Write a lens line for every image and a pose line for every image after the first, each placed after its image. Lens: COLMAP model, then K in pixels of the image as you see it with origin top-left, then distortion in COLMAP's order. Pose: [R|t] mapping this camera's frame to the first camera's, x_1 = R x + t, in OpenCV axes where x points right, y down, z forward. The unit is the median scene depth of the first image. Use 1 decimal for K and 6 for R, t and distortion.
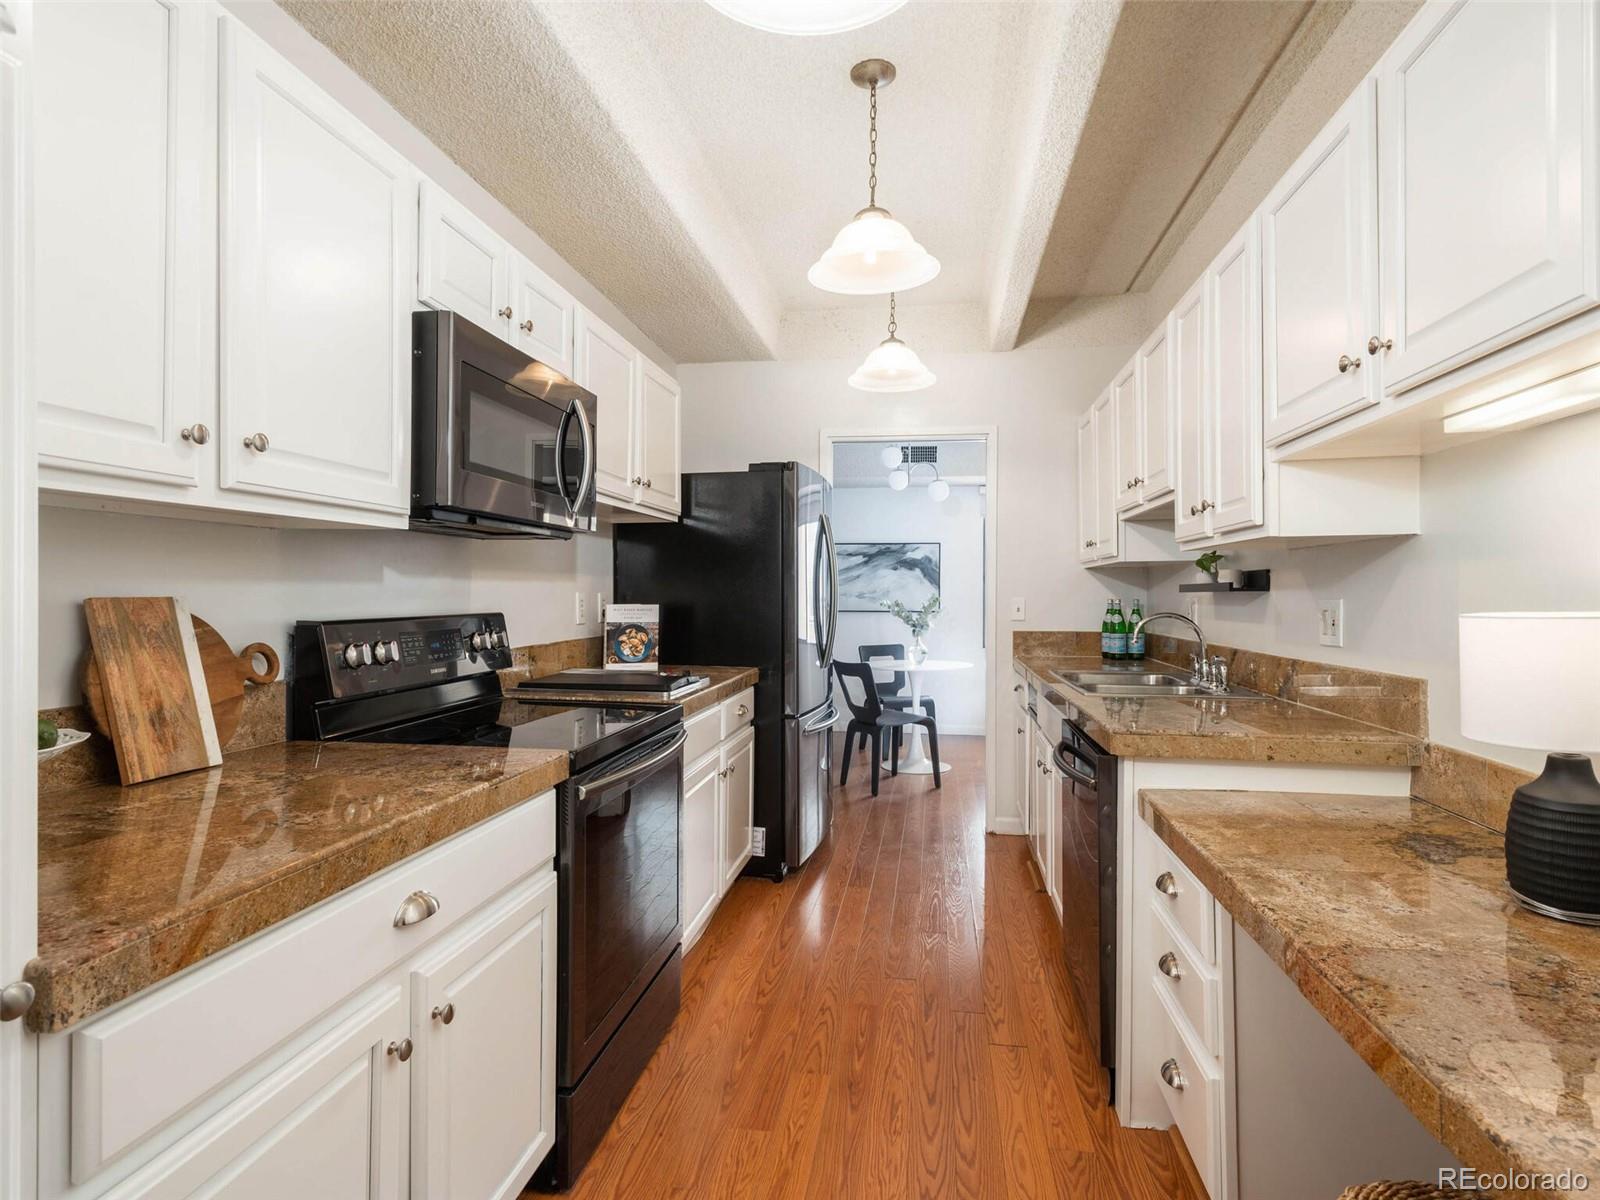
lens RADIAL K [[835.1, 0, 799.9], [0, 835.1, 601.6], [0, 0, 1]] dist [0.021850, -0.007430]
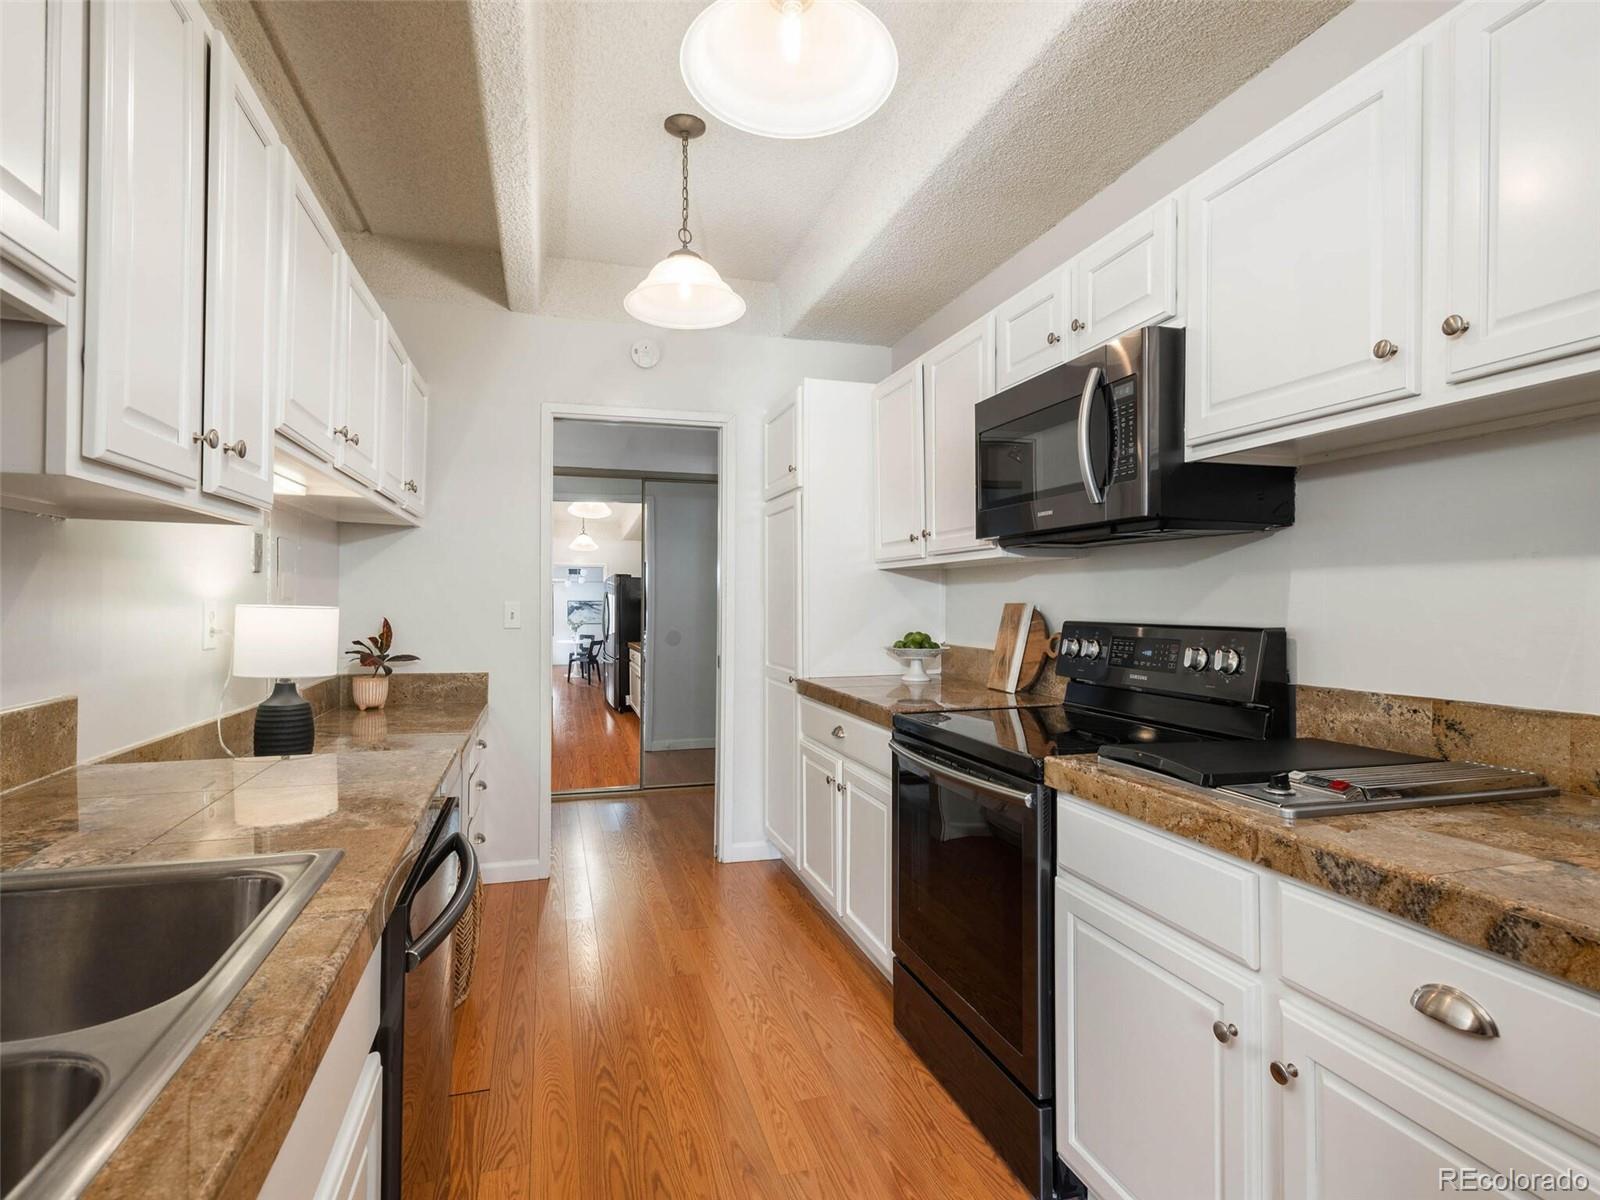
lens RADIAL K [[835.1, 0, 789.9], [0, 835.1, 605.0], [0, 0, 1]] dist [0.021850, -0.007430]
pose [[-0.904296, -0.004368, -0.426883, 0.278389], [-0.010904, 0.999858, 0.012870, -0.009590], [0.426766, 0.016293, -0.904215, 1.257931]]
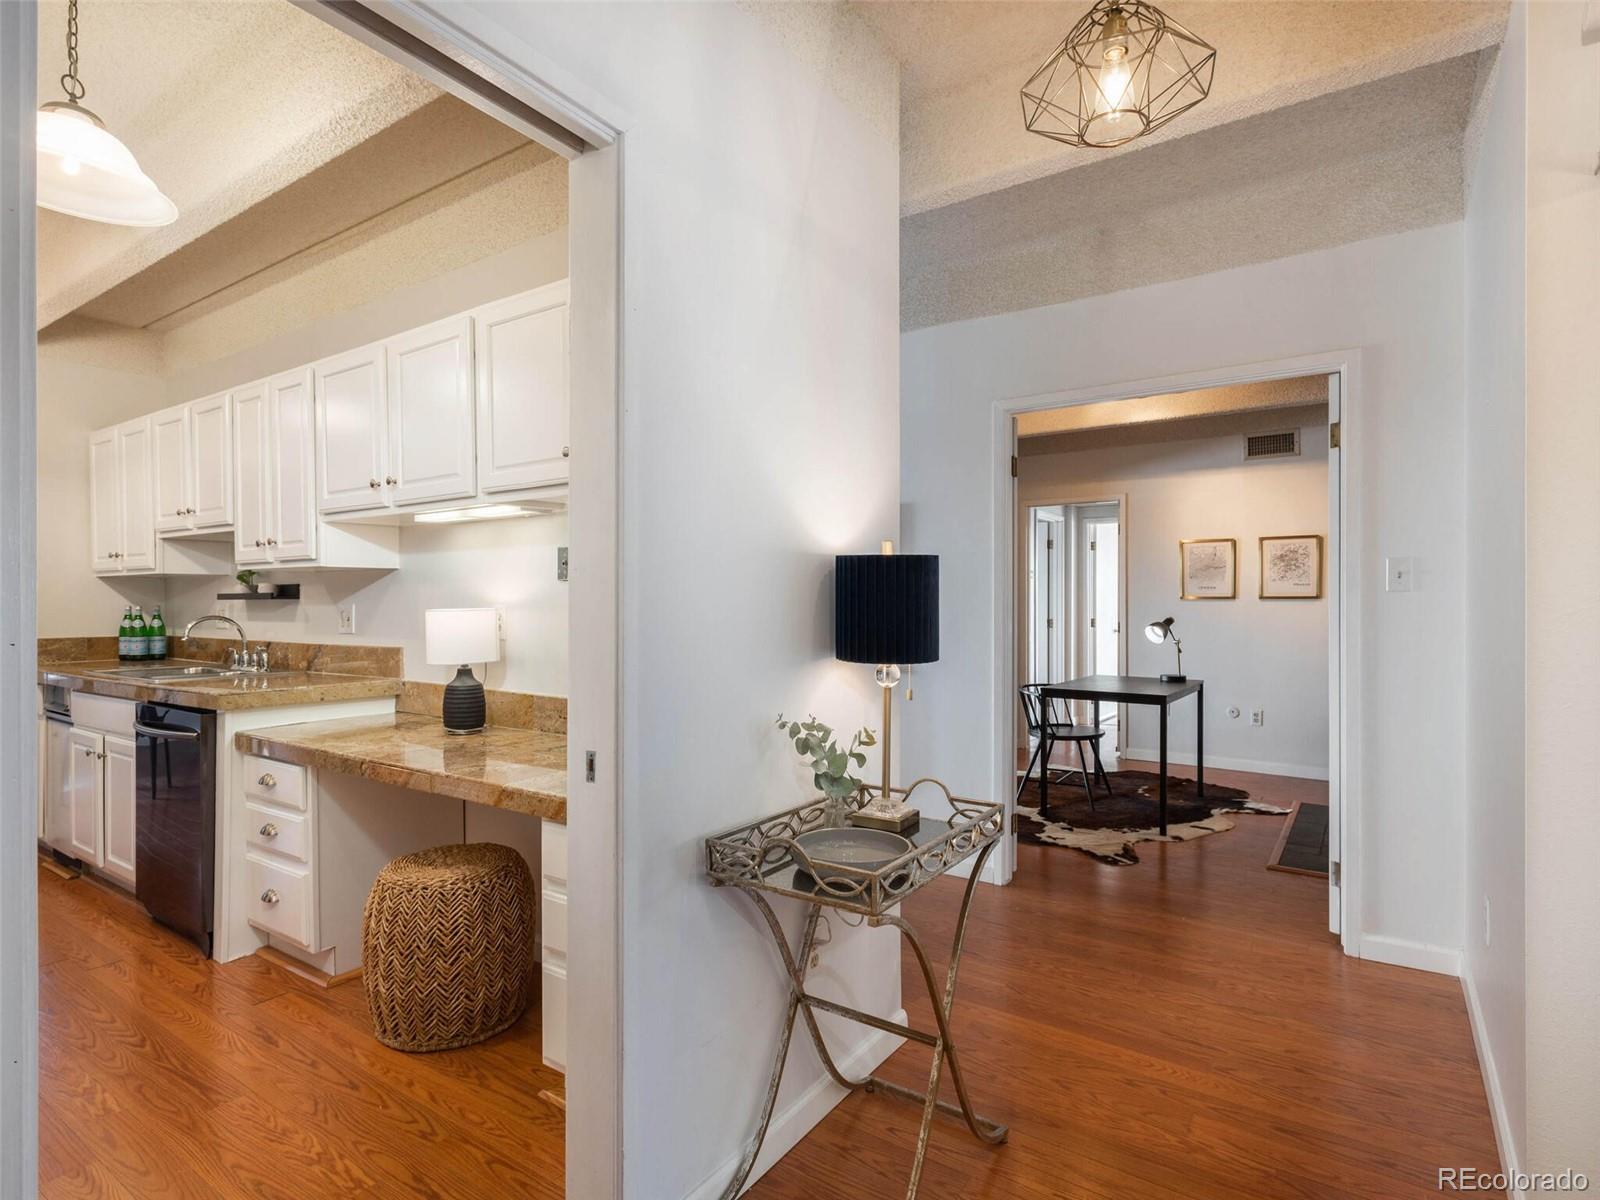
lens RADIAL K [[835.1, 0, 797.8], [0, 835.1, 600.1], [0, 0, 1]] dist [0.021850, -0.007430]
pose [[0.431644, 0.001613, 0.902042, -0.334888], [0.008415, 0.999948, -0.005815, 0.004203], [-0.902005, 0.010101, 0.431608, -0.356230]]
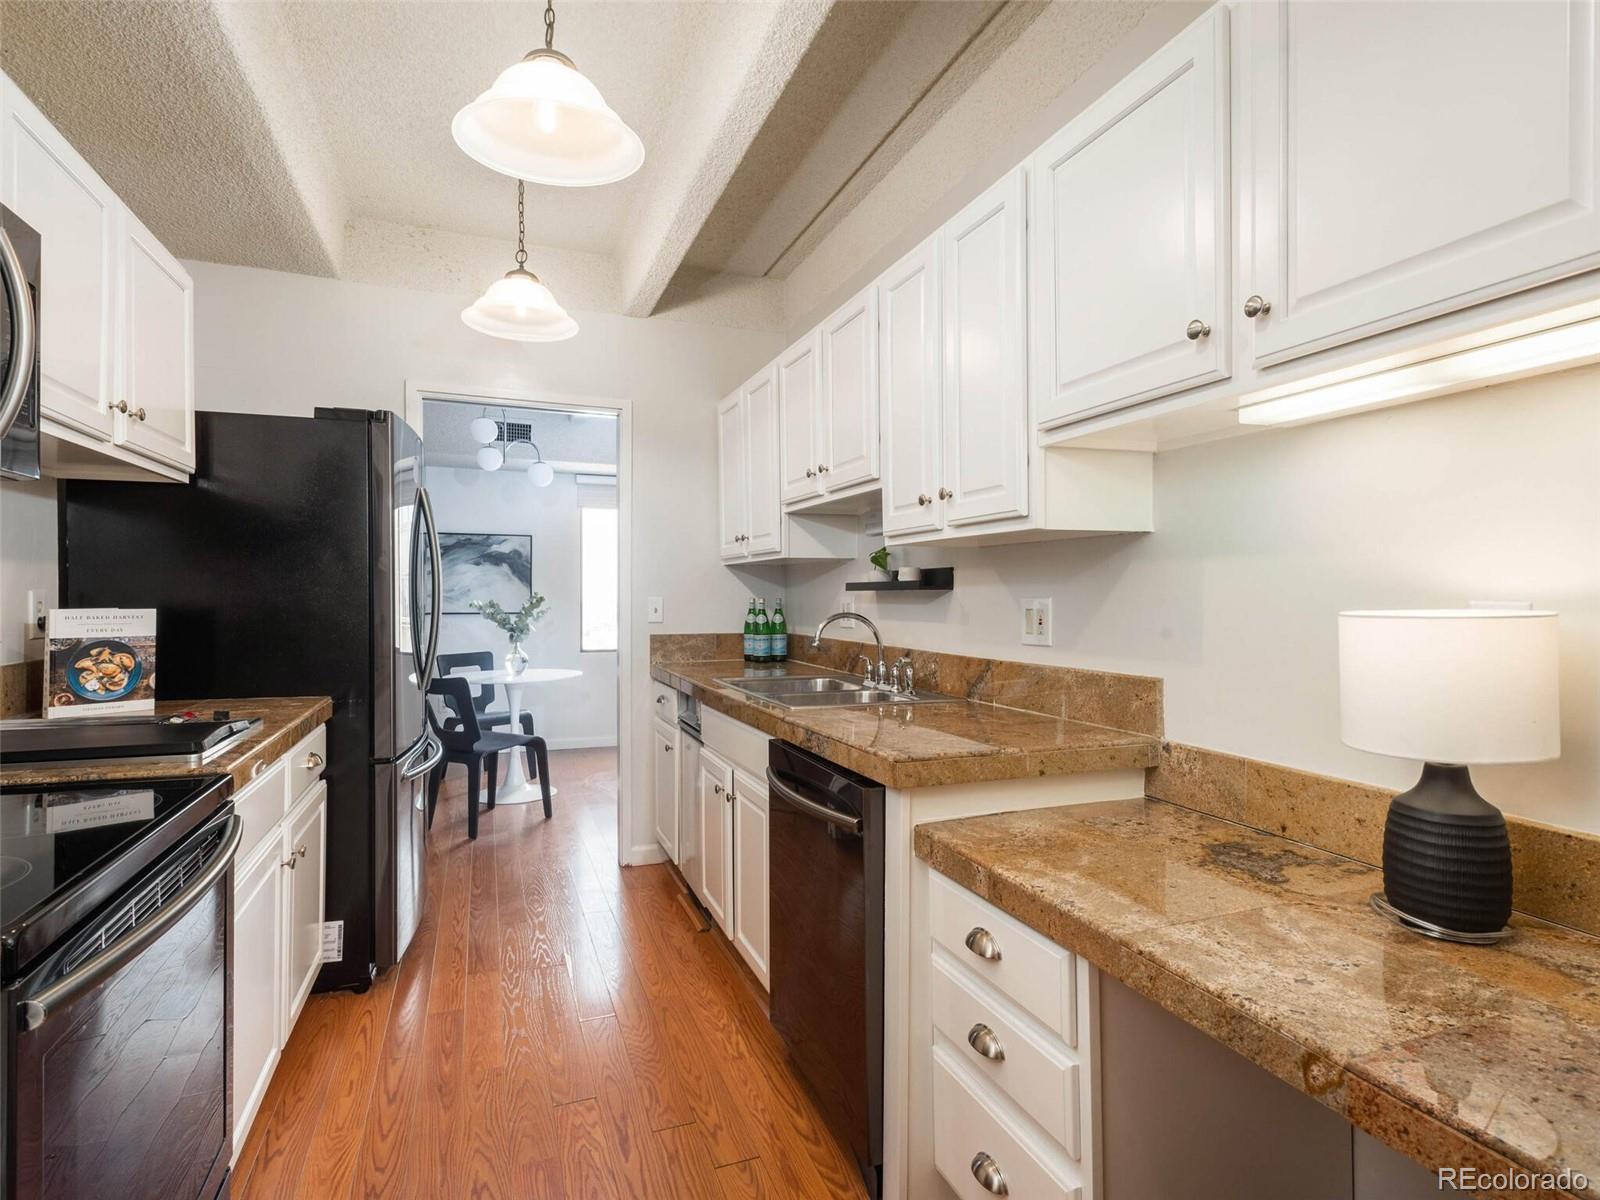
lens RADIAL K [[835.1, 0, 799.3], [0, 835.1, 601.4], [0, 0, 1]] dist [0.021850, -0.007430]
pose [[0.866117, -0.004030, 0.499824, -0.073628], [0.003922, 0.999992, 0.001266, -0.000700], [-0.499825, 0.000864, 0.866126, 0.218100]]
